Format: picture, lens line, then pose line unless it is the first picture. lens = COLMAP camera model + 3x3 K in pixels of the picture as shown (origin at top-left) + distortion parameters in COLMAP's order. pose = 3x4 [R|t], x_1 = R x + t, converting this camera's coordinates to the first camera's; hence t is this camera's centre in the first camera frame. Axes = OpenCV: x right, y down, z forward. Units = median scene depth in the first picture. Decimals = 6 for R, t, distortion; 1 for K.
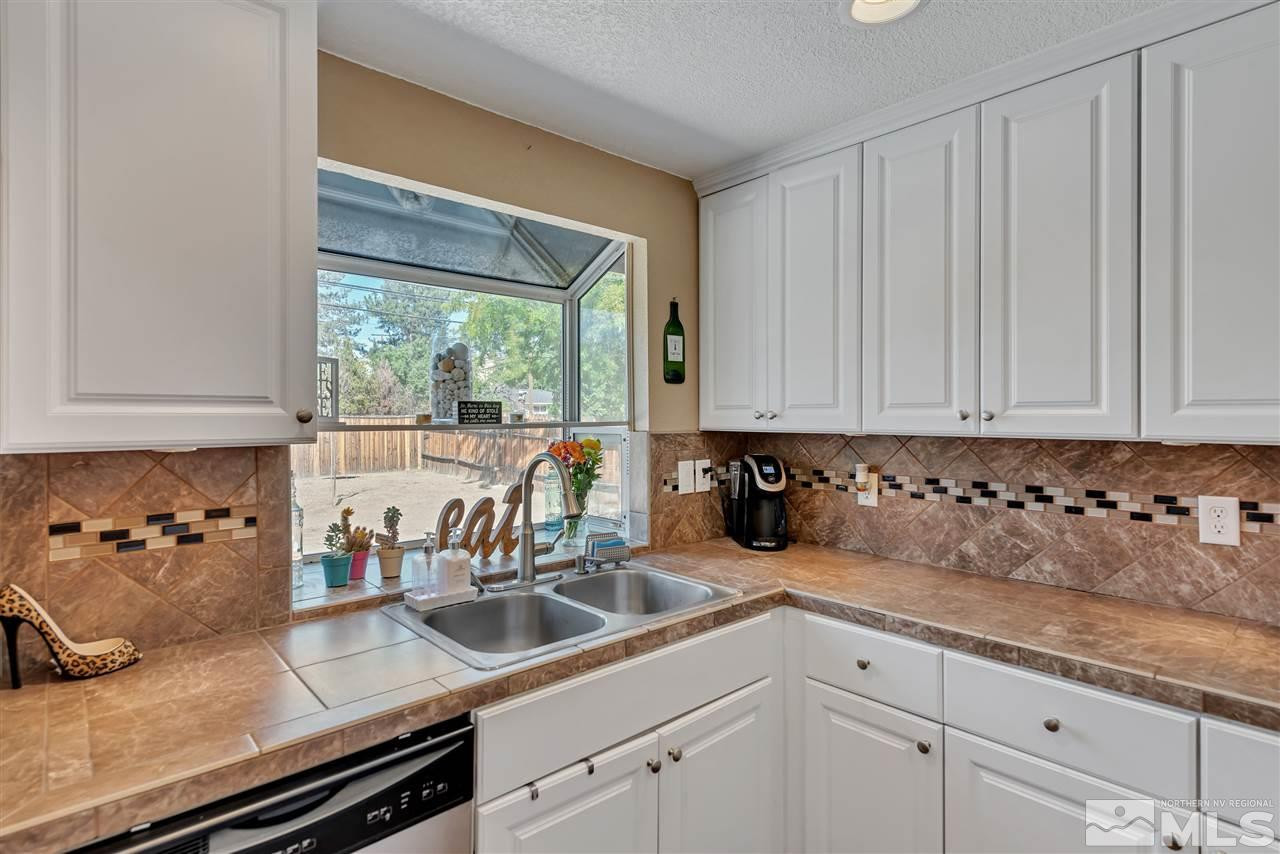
lens RADIAL K [[643.4, 0, 635.9], [0, 643.4, 413.0], [0, 0, 1]] dist [0.023187, -0.010088]
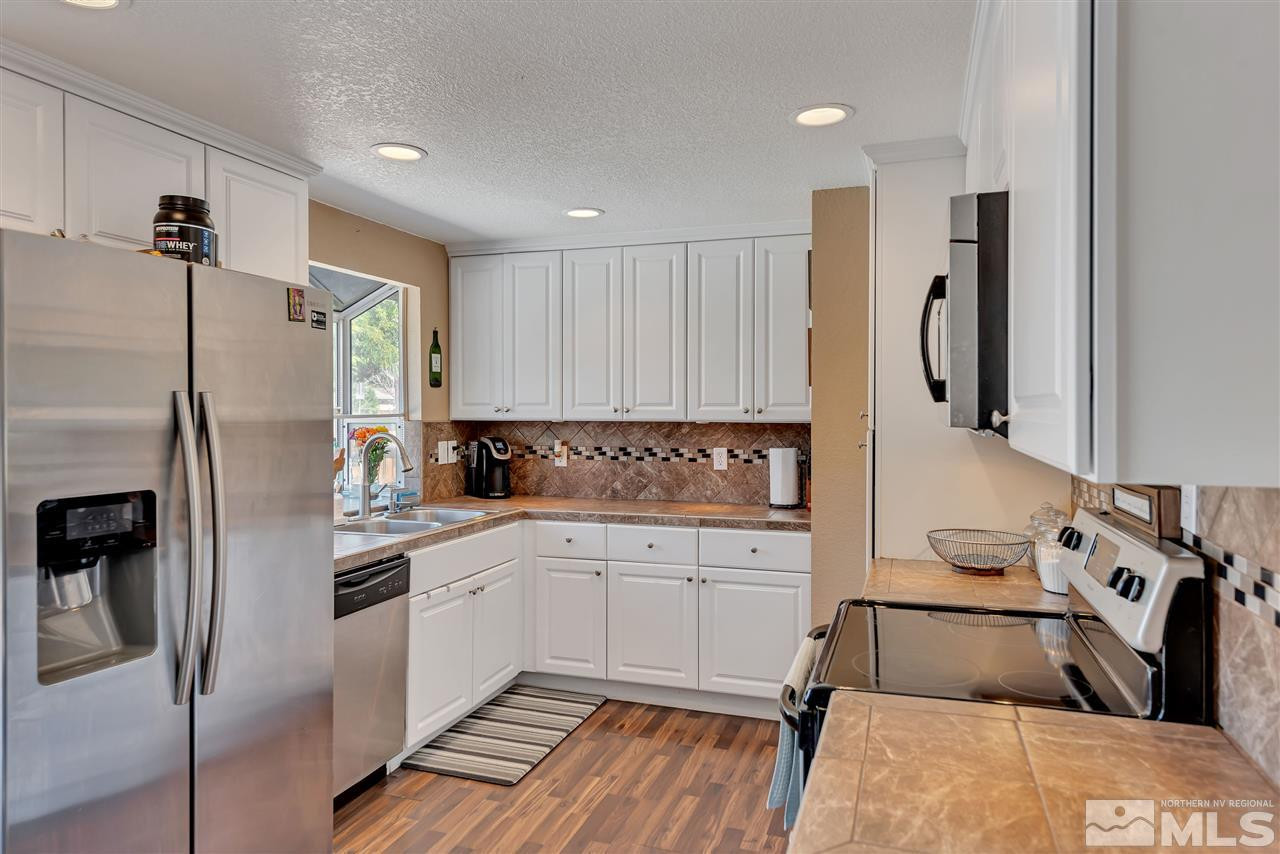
lens RADIAL K [[656.7, 0, 656.4], [0, 656.7, 423.3], [0, 0, 1]] dist [0.023065, -0.009707]
pose [[0.856765, -0.009432, 0.515621, -0.322524], [-0.002932, 0.999728, 0.023159, -0.001197], [-0.515699, -0.021353, 0.856504, -0.597996]]
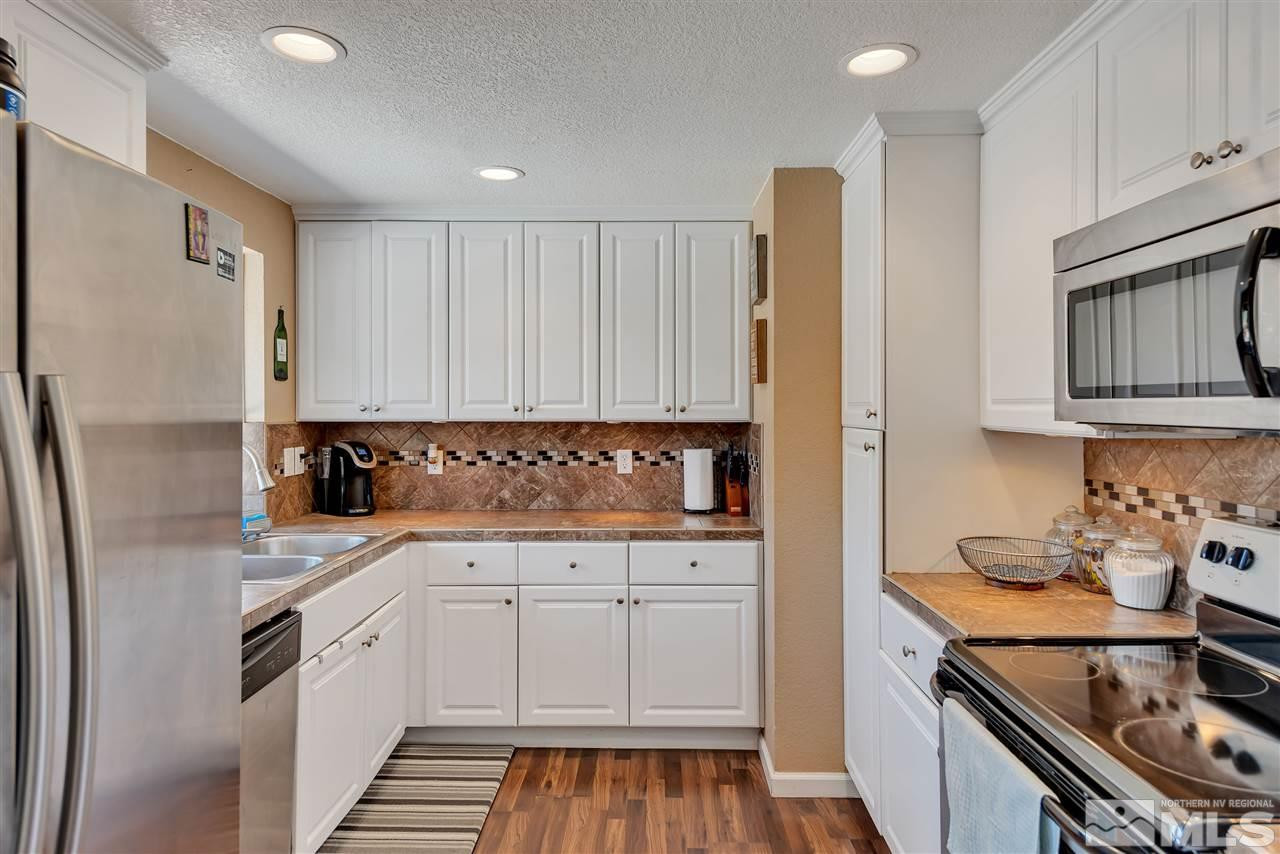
lens RADIAL K [[643.4, 0, 635.9], [0, 643.4, 413.0], [0, 0, 1]] dist [0.023187, -0.010088]
pose [[0.694197, -0.005075, 0.719767, -0.388091], [-0.002302, 0.999954, 0.009271, -0.000384], [-0.719781, -0.008093, 0.694154, -0.301711]]
